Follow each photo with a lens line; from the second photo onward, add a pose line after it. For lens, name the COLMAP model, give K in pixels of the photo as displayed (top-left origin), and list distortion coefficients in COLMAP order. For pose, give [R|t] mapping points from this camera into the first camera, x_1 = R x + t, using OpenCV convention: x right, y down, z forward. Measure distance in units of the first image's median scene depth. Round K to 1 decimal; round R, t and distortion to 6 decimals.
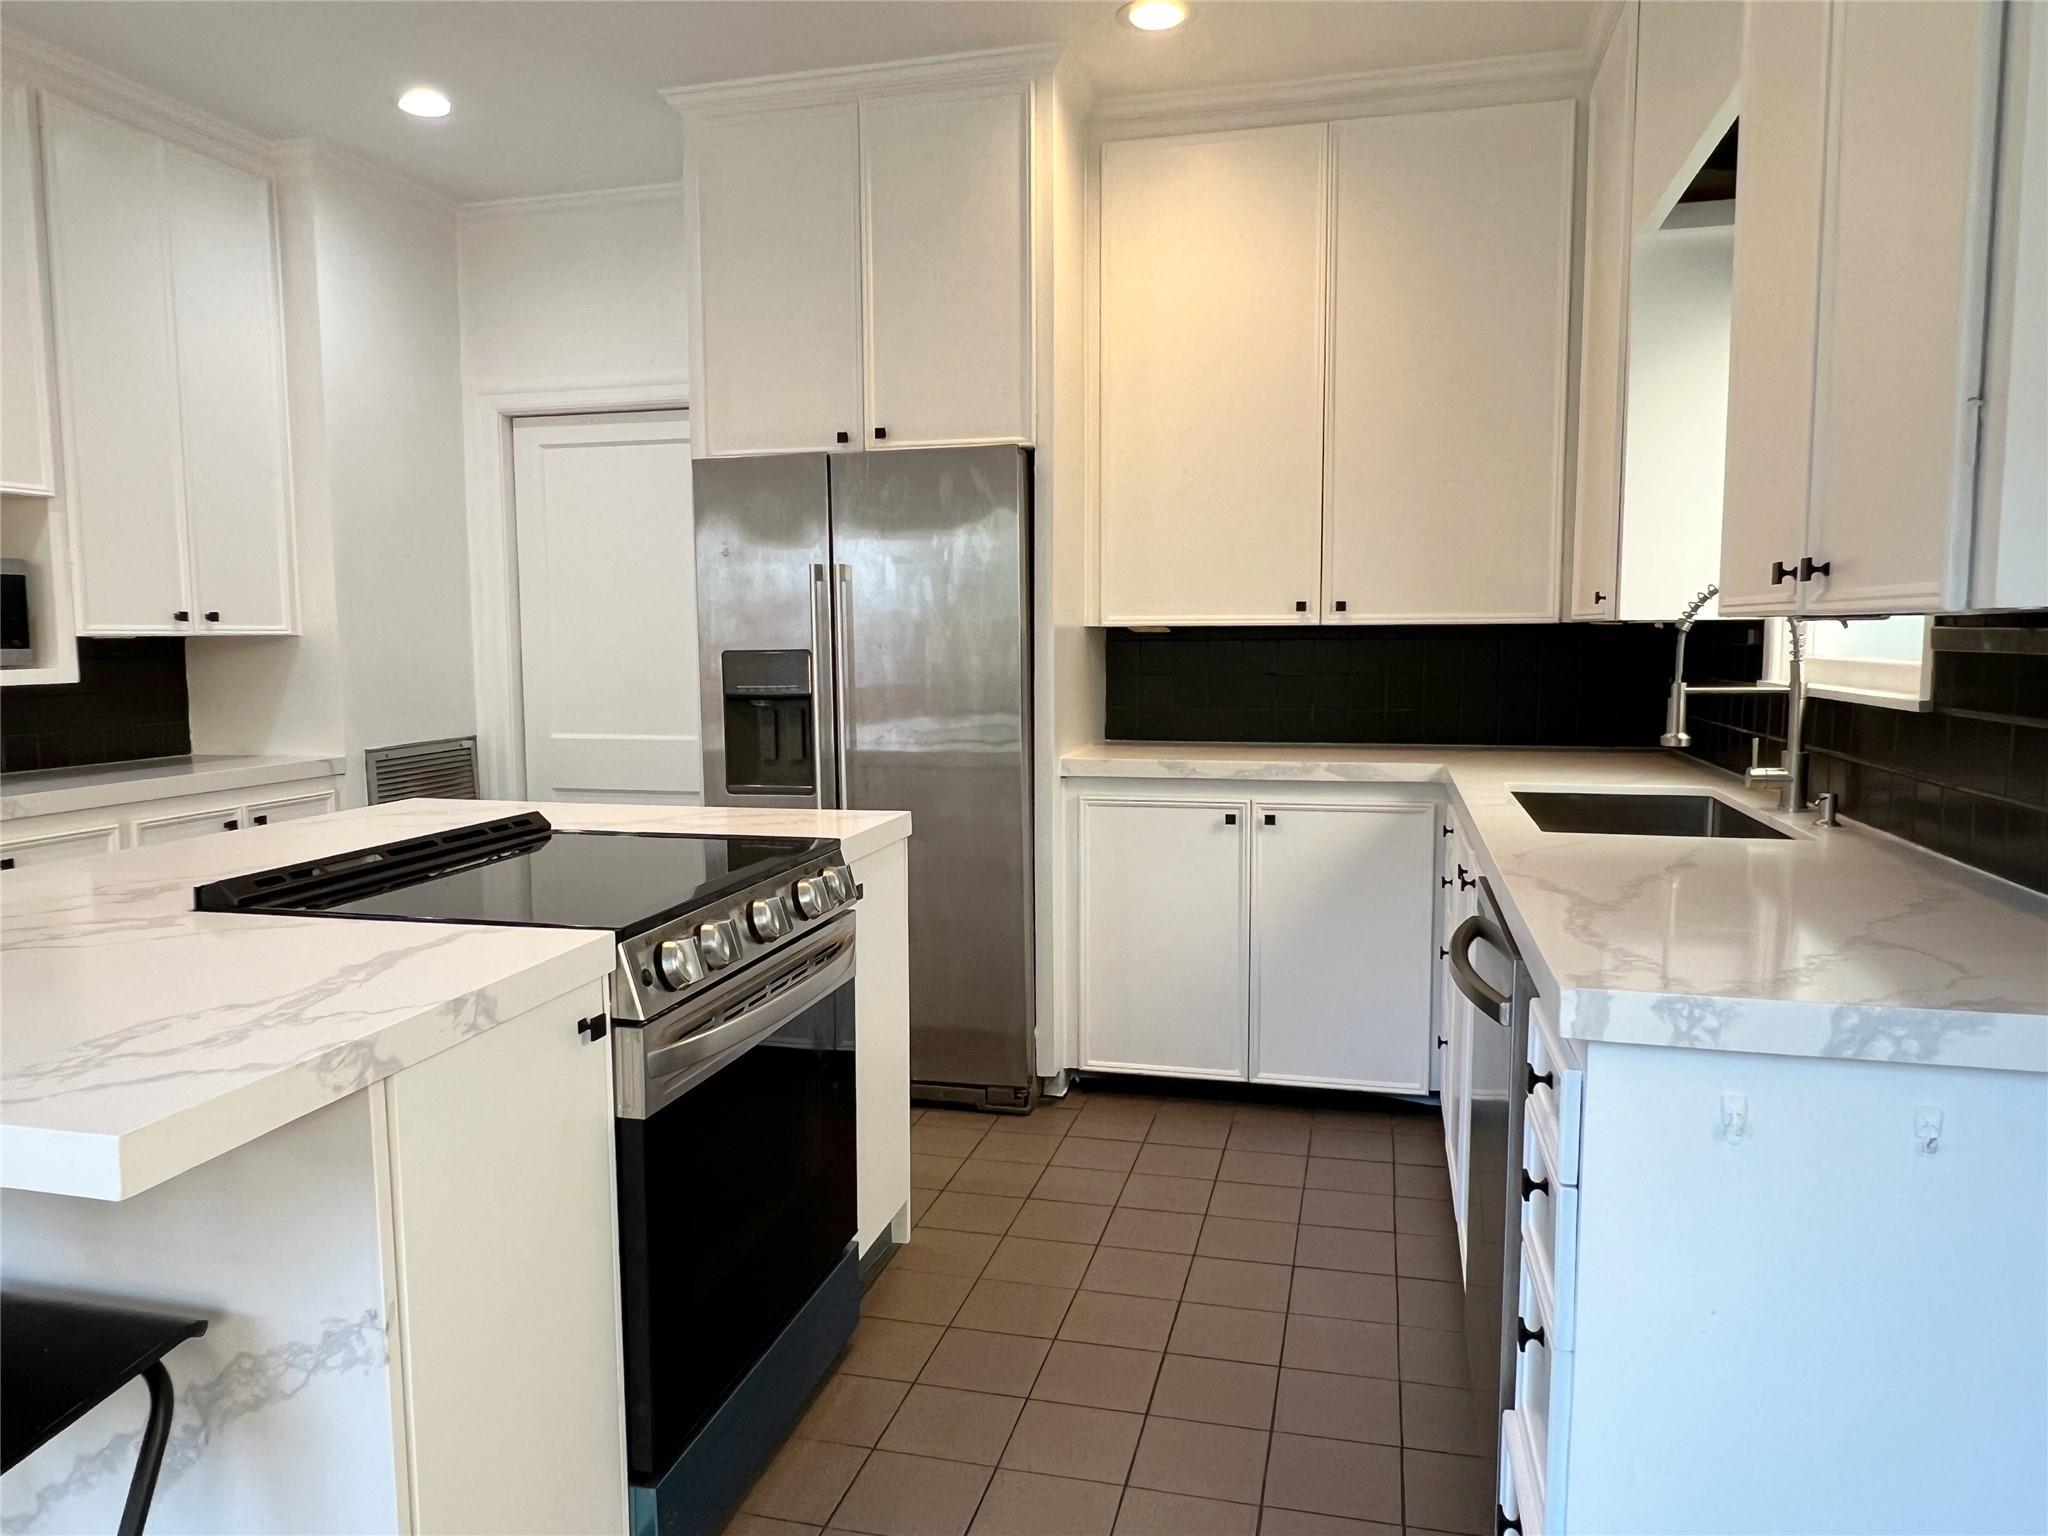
lens RADIAL K [[1384.2, 0, 1009.1], [0, 1384.2, 771.7], [0, 0, 1]] dist [-0.007676, -0.002055]
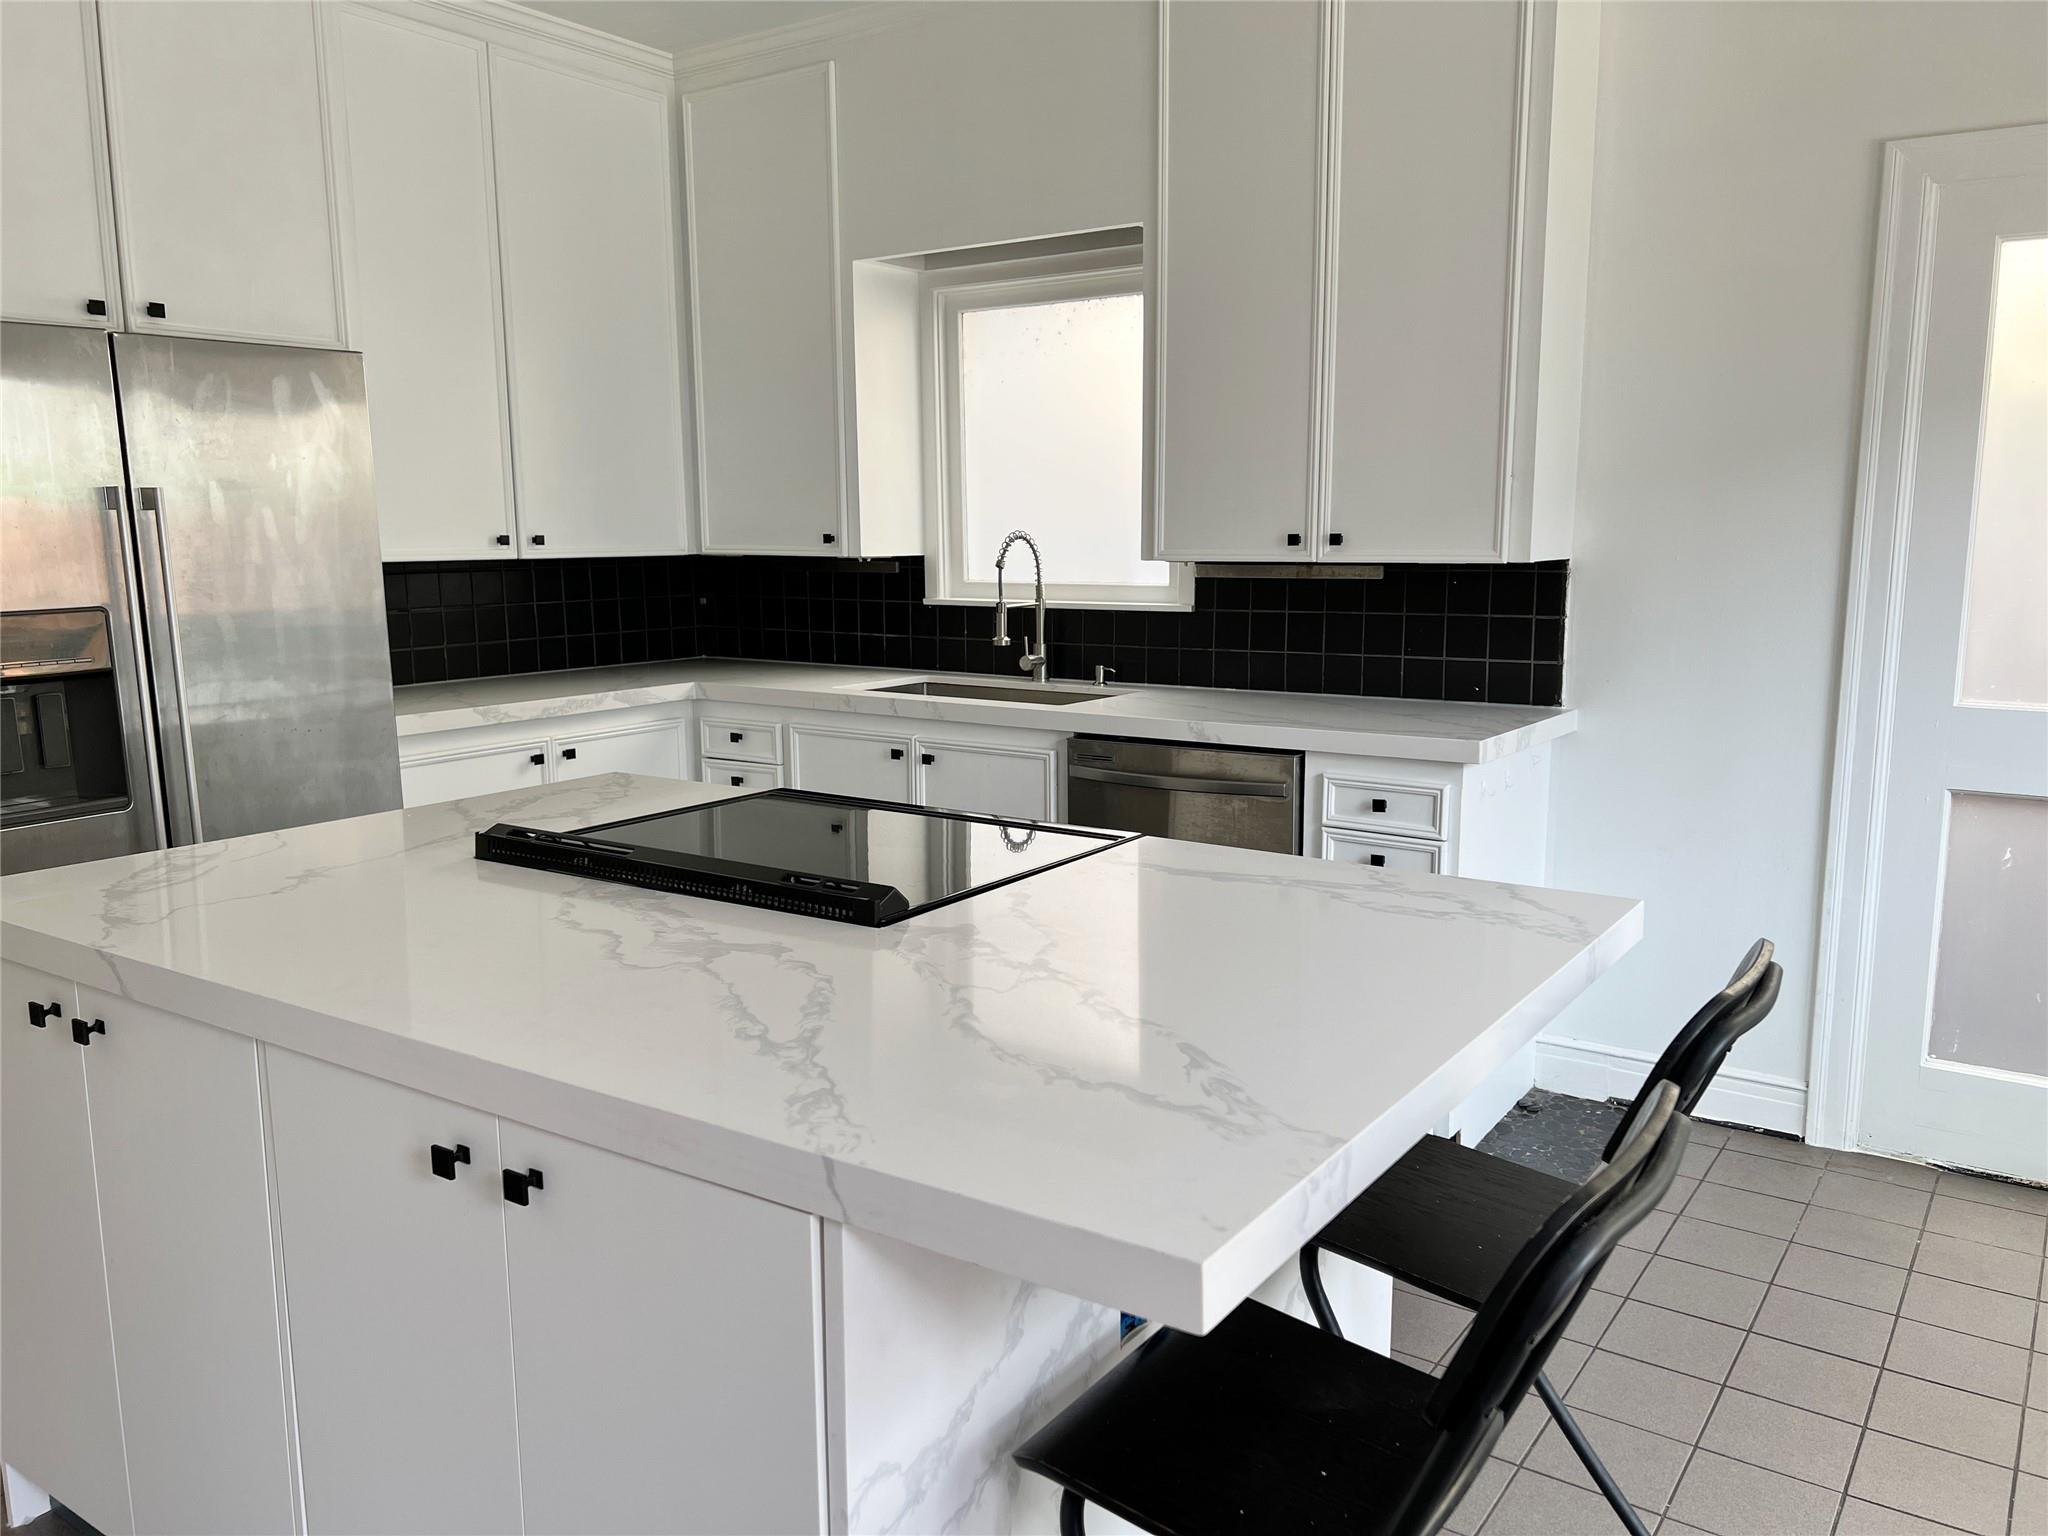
lens RADIAL K [[1516.9, 0, 1030.3], [0, 1516.9, 762.2], [0, 0, 1]] dist [0.044440, -0.042624]
pose [[0.352275, -0.140495, 0.925291, -0.721135], [0.096429, 0.988855, 0.113434, -0.052918], [-0.930916, 0.049265, 0.361897, 0.278218]]
